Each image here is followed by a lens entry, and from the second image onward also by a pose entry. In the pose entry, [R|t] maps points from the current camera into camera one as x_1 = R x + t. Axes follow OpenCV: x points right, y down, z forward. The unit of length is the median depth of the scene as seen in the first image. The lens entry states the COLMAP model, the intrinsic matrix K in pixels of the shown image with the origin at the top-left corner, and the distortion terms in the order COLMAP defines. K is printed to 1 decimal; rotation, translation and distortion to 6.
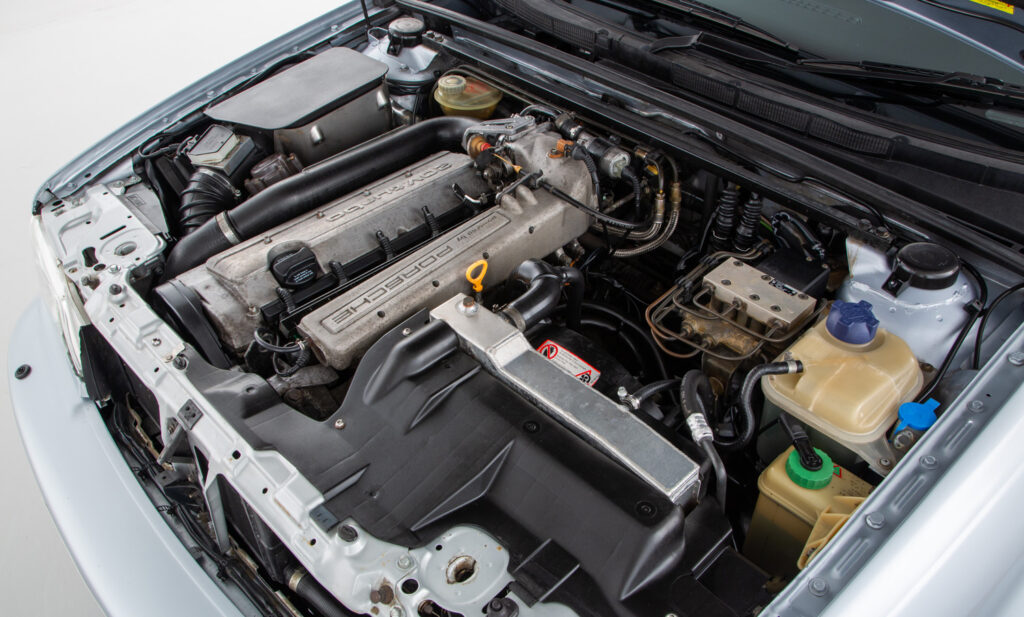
lens RADIAL K [[846.9, 0, 512.0], [0, 846.9, 308.5], [0, 0, 1]] dist [-0.039448, 0.006254]
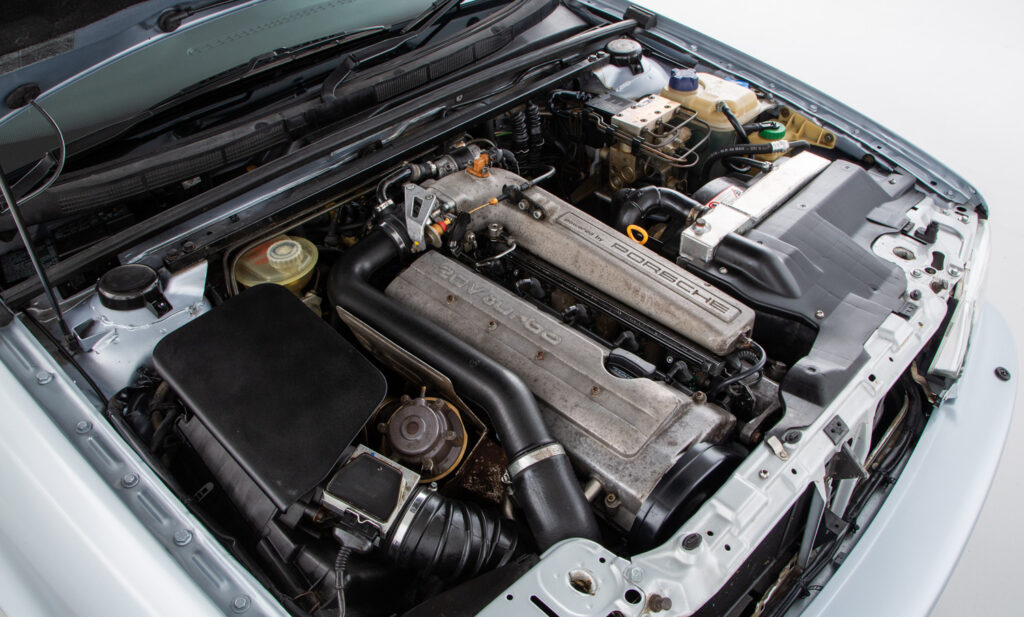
lens RADIAL K [[835.0, 0, 512.0], [0, 835.0, 308.5], [0, 0, 1]] dist [-0.052241, -0.001440]
pose [[-0.044179, -0.622060, 0.781722, -0.867956], [0.654361, 0.573251, 0.493149, -0.580426], [-0.754891, 0.533315, 0.381726, 0.691644]]
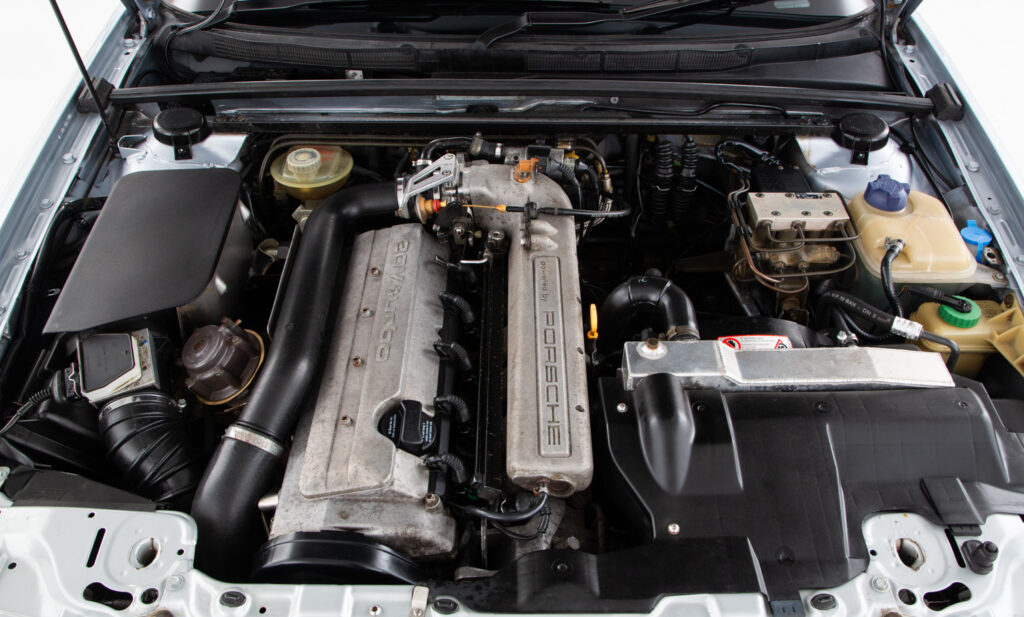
lens RADIAL K [[846.9, 0, 512.0], [0, 846.9, 308.5], [0, 0, 1]] dist [-0.039448, 0.006254]
pose [[0.693848, -0.475402, 0.540895, -0.542279], [0.454051, 0.871811, 0.183804, -0.239496], [-0.558939, 0.118062, 0.820761, 0.264633]]
